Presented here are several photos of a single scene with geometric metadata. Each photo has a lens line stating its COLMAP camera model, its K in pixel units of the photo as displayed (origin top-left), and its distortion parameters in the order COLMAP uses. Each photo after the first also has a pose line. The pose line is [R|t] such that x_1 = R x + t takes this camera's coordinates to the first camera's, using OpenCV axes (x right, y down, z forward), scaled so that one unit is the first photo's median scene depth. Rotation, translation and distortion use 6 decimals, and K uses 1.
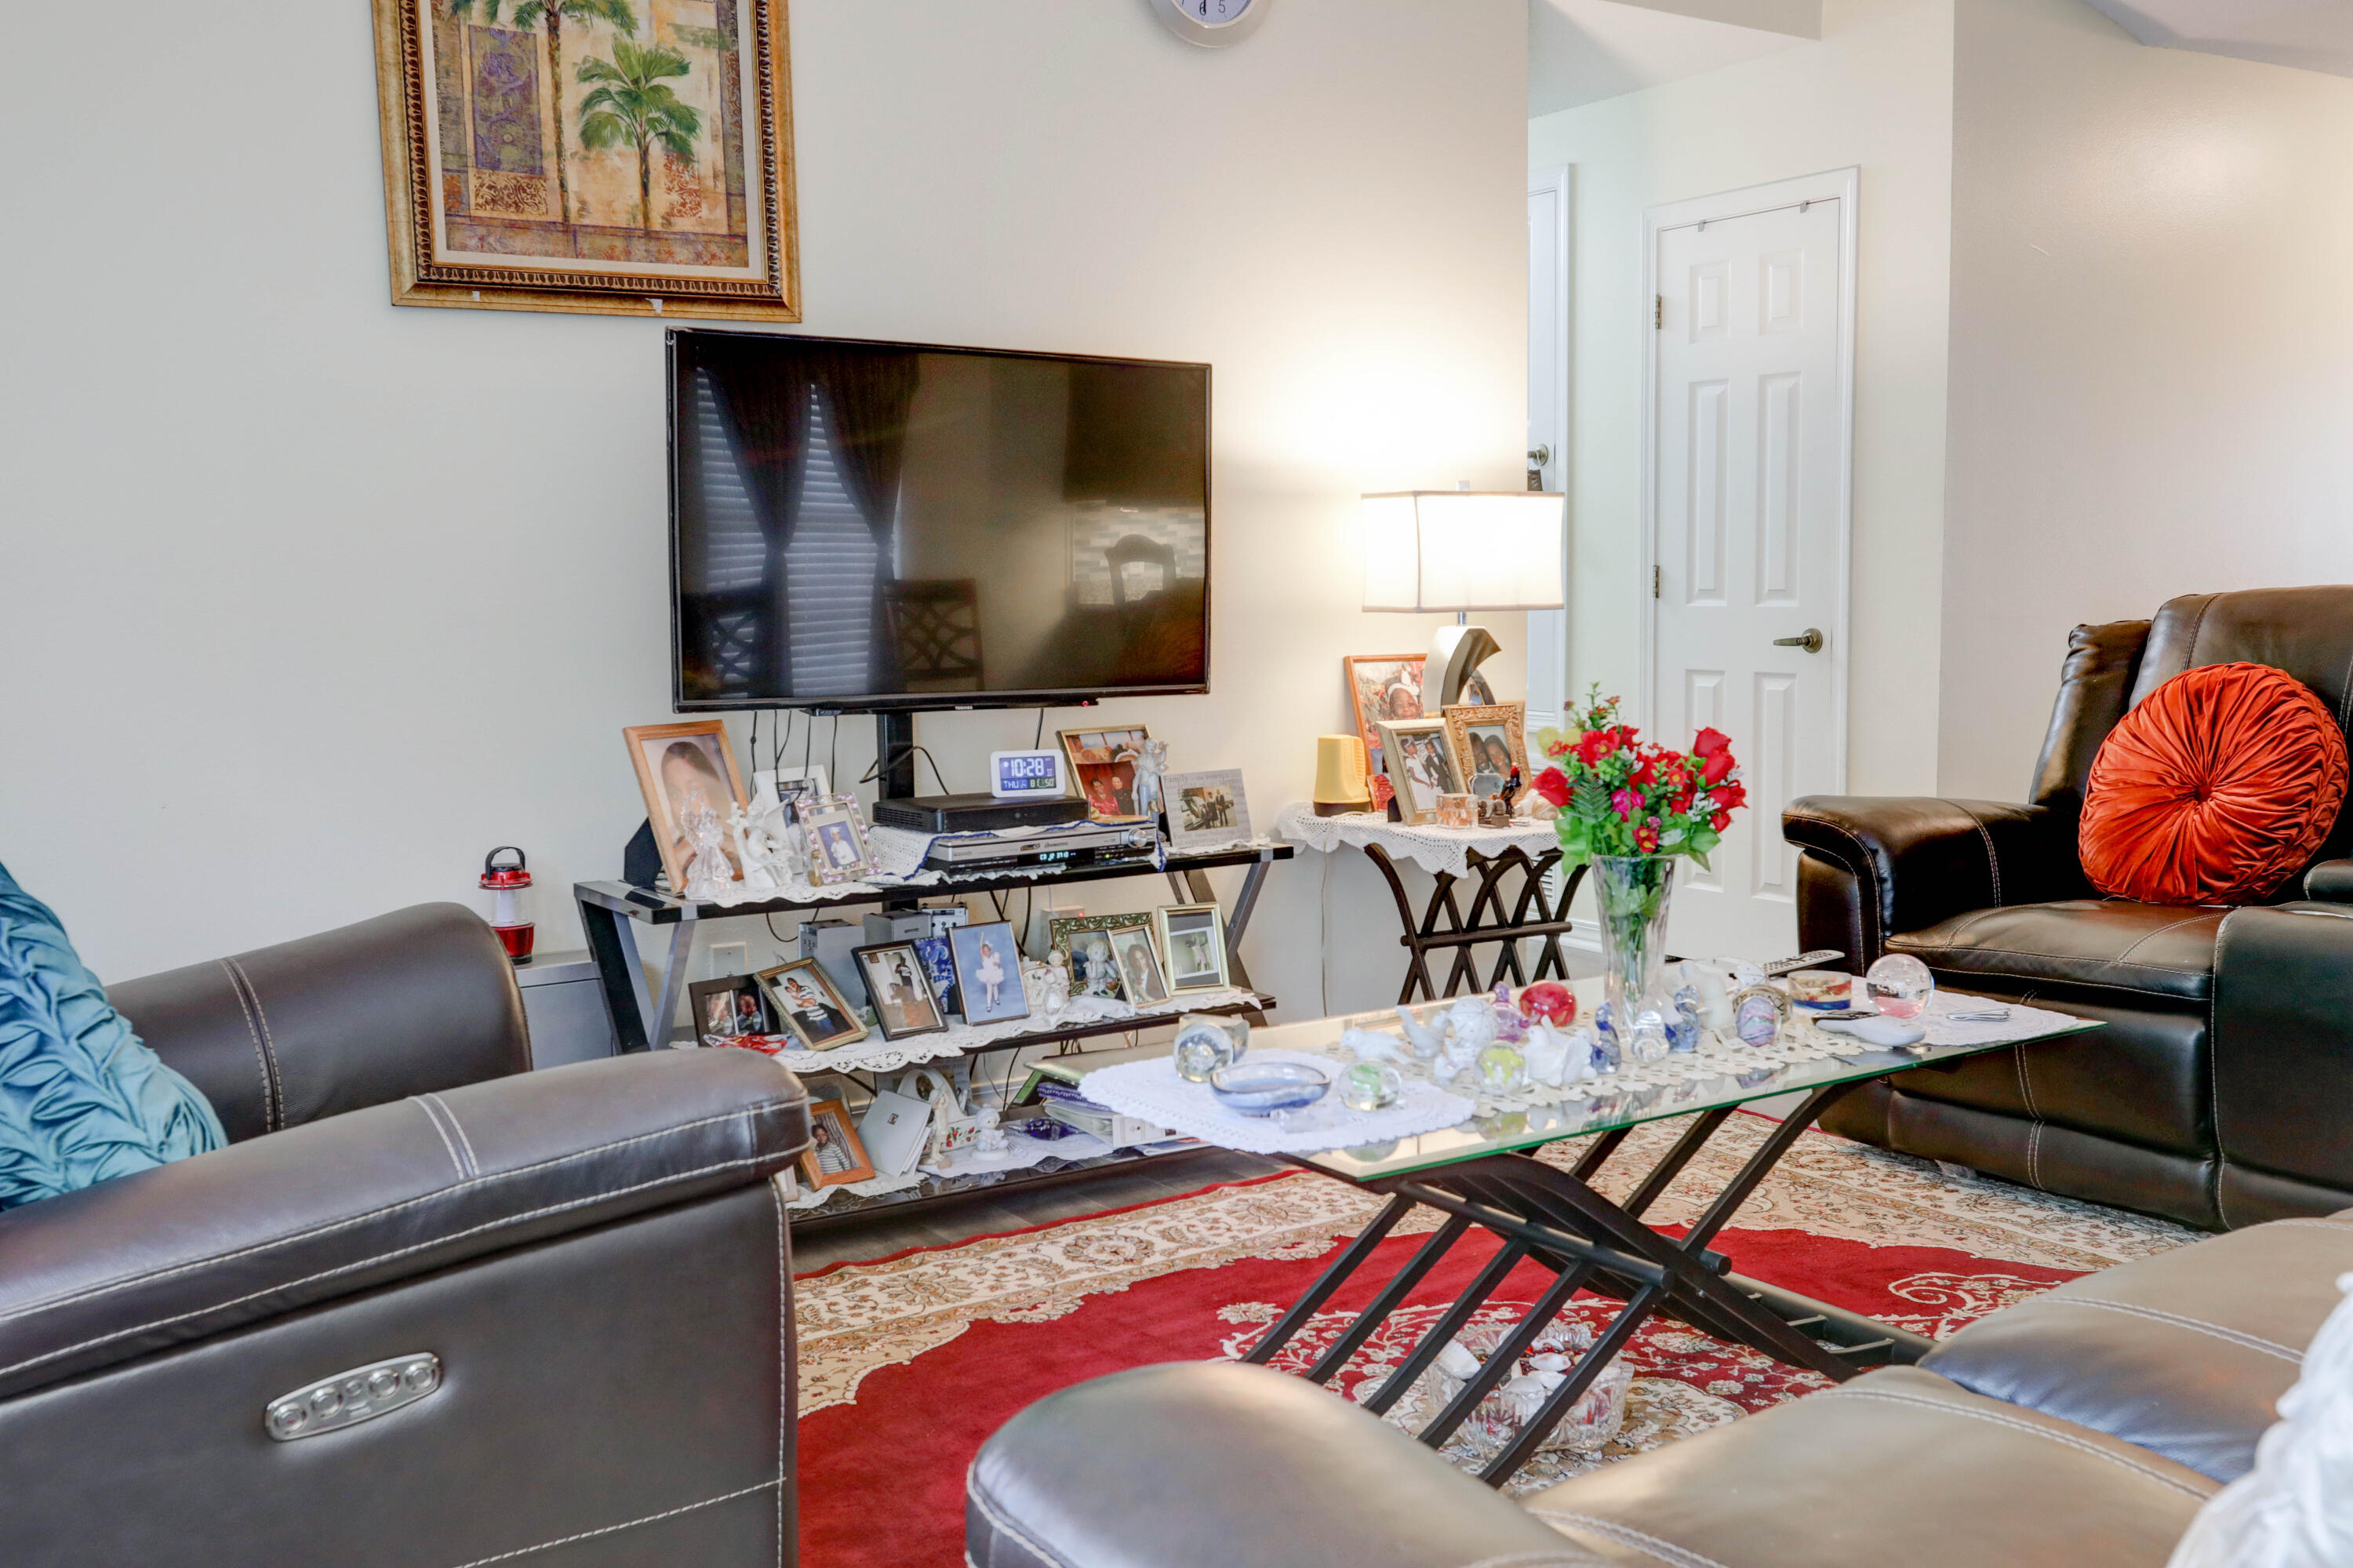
lens RADIAL K [[2207.9, 0, 1176.5], [0, 2207.9, 784.0], [0, 0, 1]] dist [-0.014043, 0.128947]
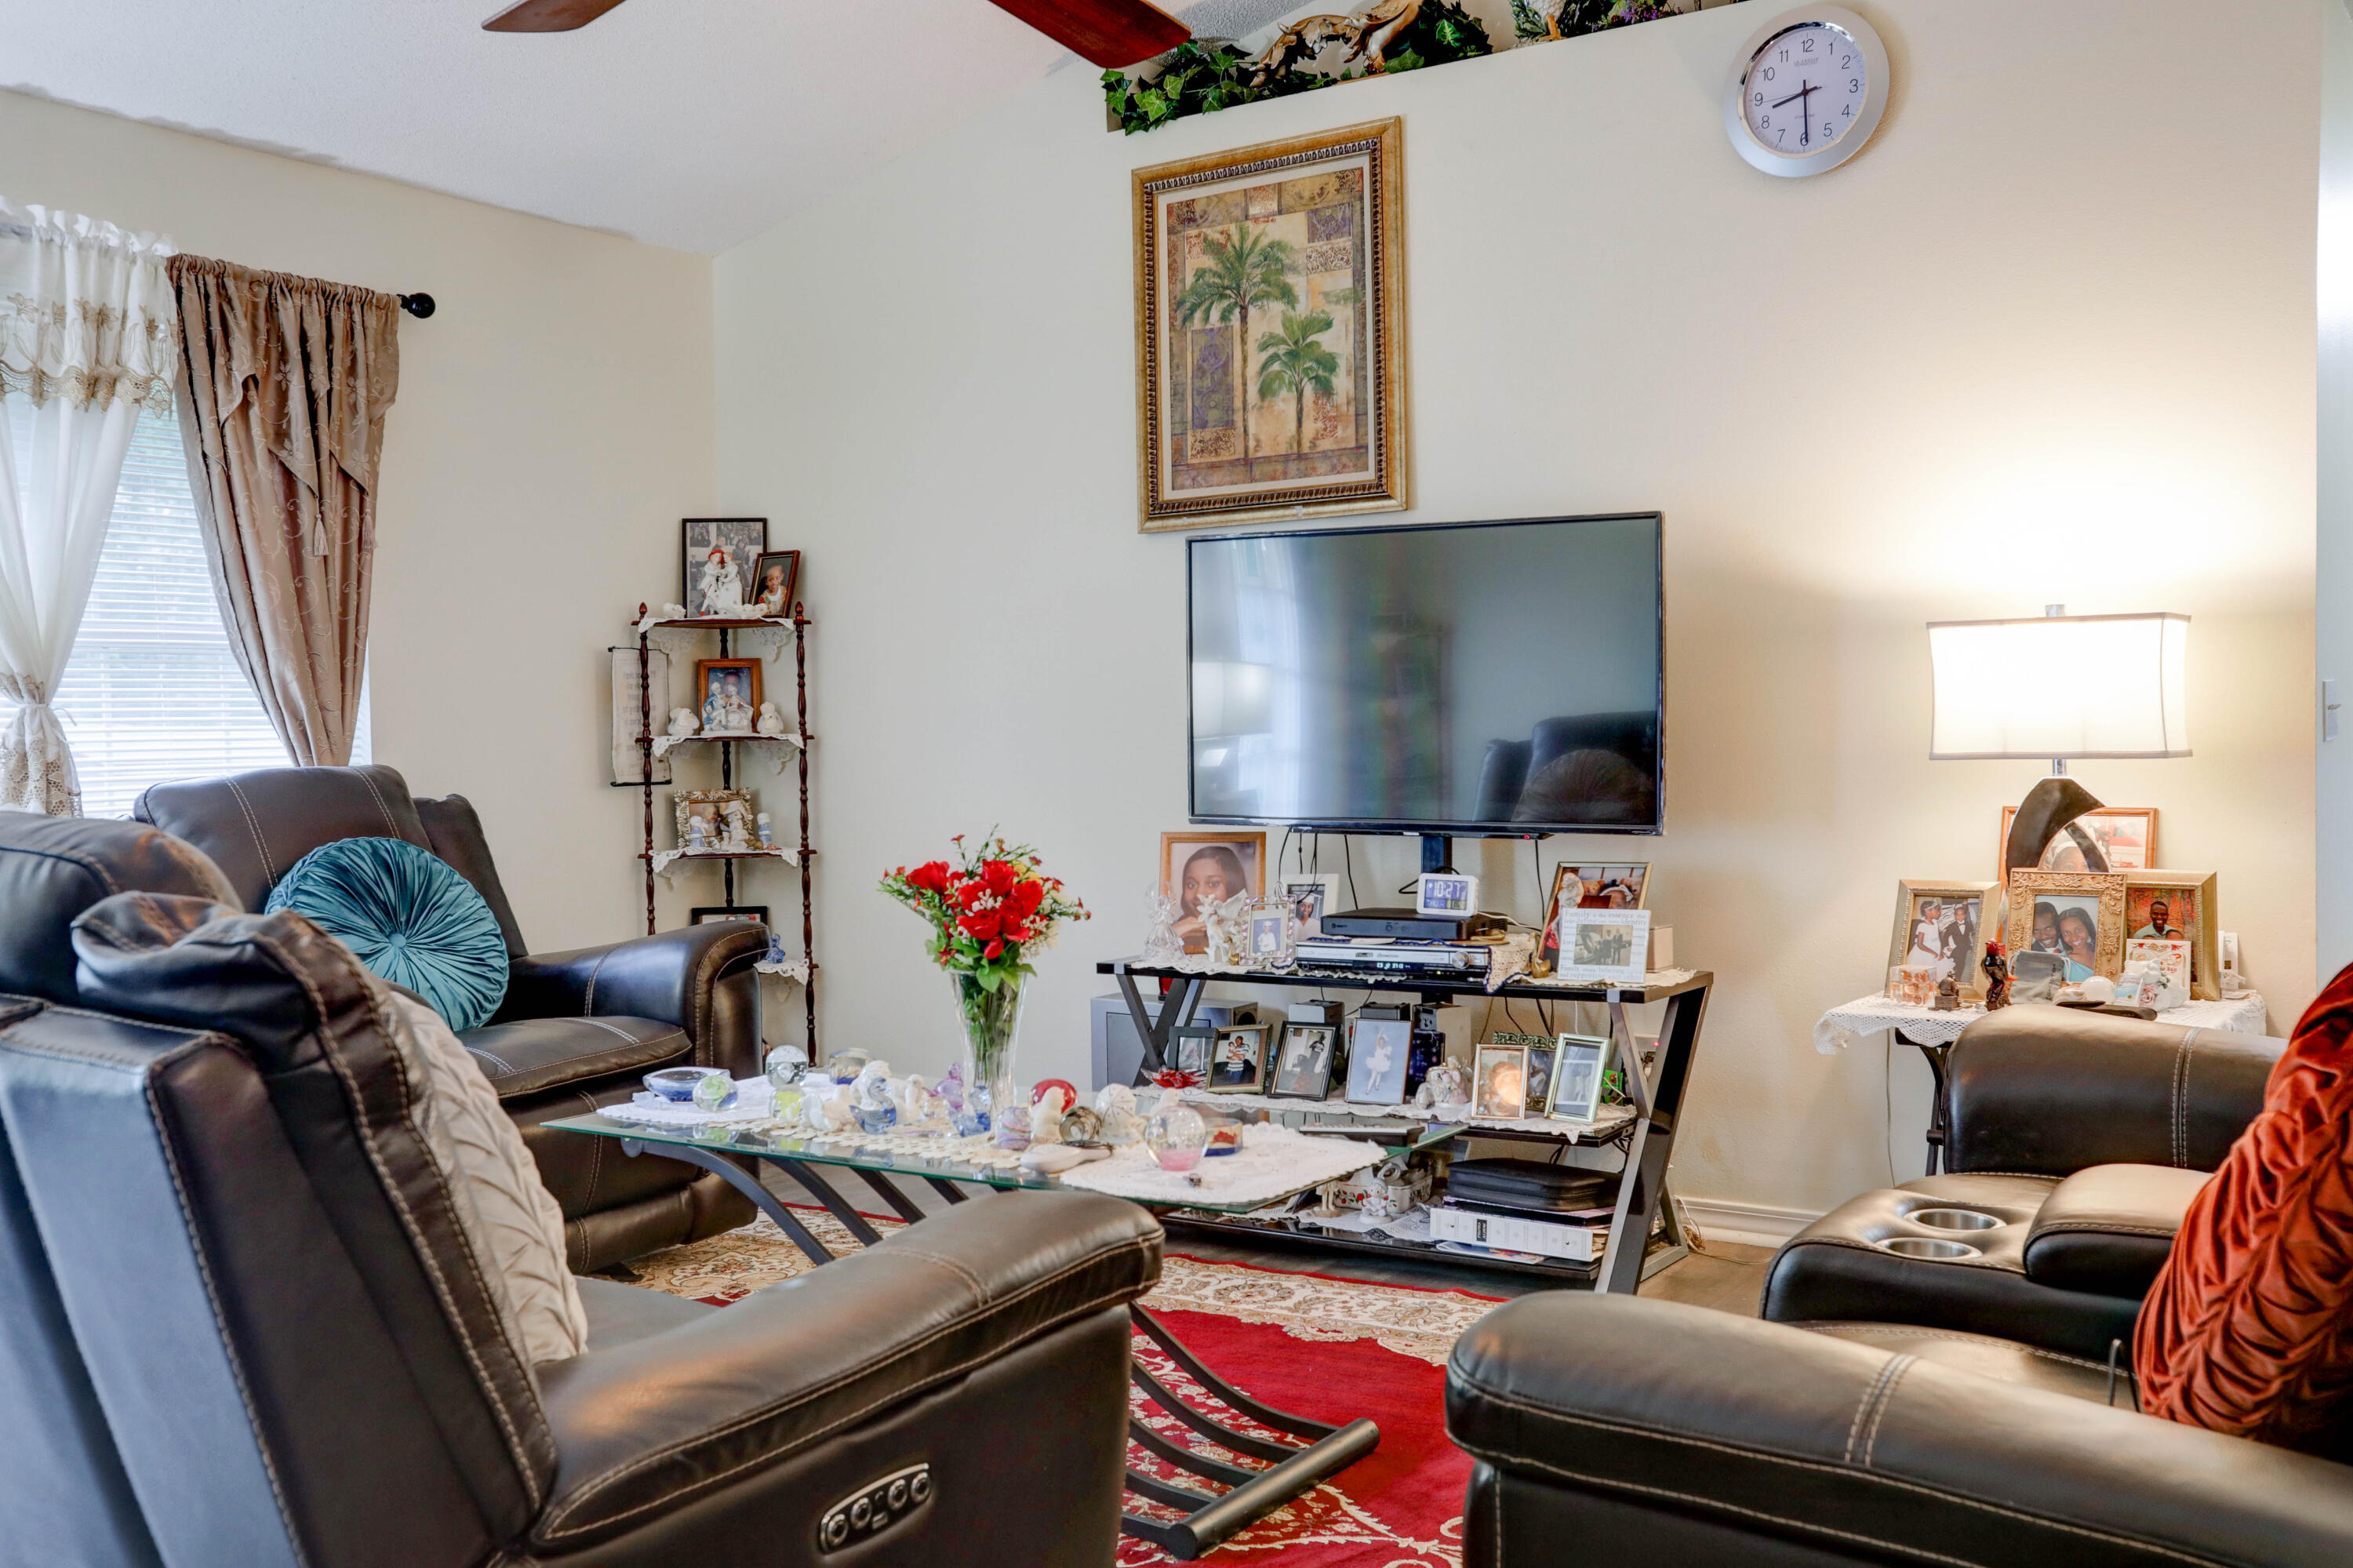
lens RADIAL K [[2207.9, 0, 1176.5], [0, 2207.9, 784.0], [0, 0, 1]] dist [-0.014043, 0.128947]
pose [[0.400520, 0.032540, -0.915710, 0.937196], [-0.073666, 0.997278, 0.003218, -0.056457], [0.913322, 0.066168, 0.401827, 0.429660]]
